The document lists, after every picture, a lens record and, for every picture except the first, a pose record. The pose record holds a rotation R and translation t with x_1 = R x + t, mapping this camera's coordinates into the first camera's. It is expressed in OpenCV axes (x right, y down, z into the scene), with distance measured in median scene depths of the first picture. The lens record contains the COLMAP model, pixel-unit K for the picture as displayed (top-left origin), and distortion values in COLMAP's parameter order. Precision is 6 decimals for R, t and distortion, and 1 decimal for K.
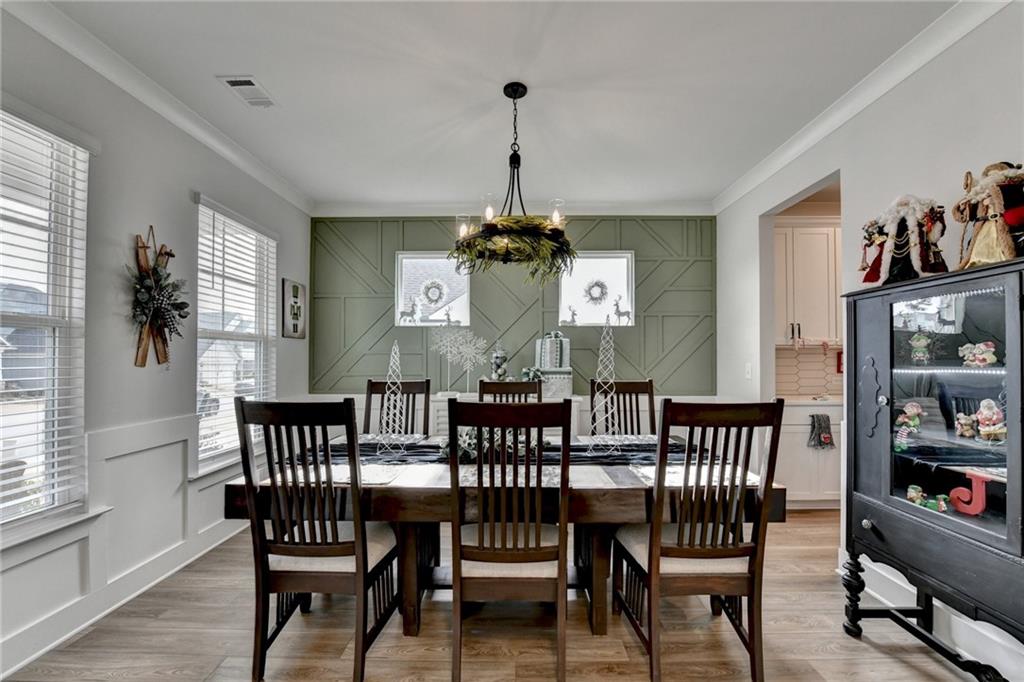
lens RADIAL K [[436.5, 0, 512.3], [0, 436.5, 352.3], [0, 0, 1]] dist [-0.010153, -0.000013]
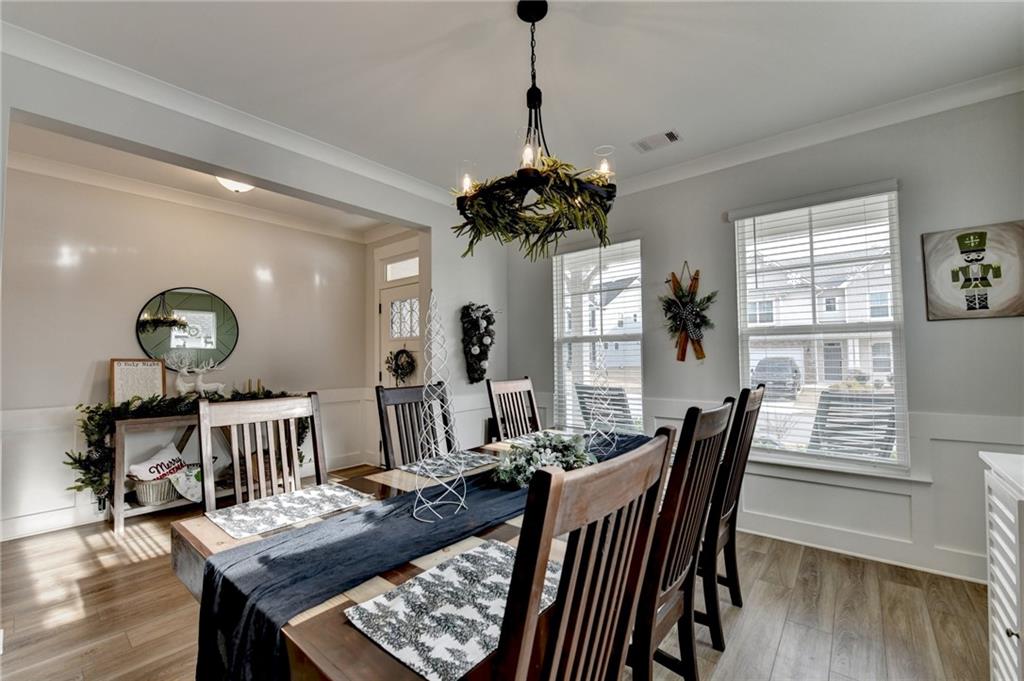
lens RADIAL K [[421.0, 0, 512.0], [0, 421.0, 340.5], [0, 0, 1]] dist [0.012801, -0.000111]
pose [[-0.622301, -0.022870, -0.782444, 0.389398], [0.020937, 0.998729, -0.045844, 0.011236], [0.782498, -0.044910, -0.621031, 0.913694]]
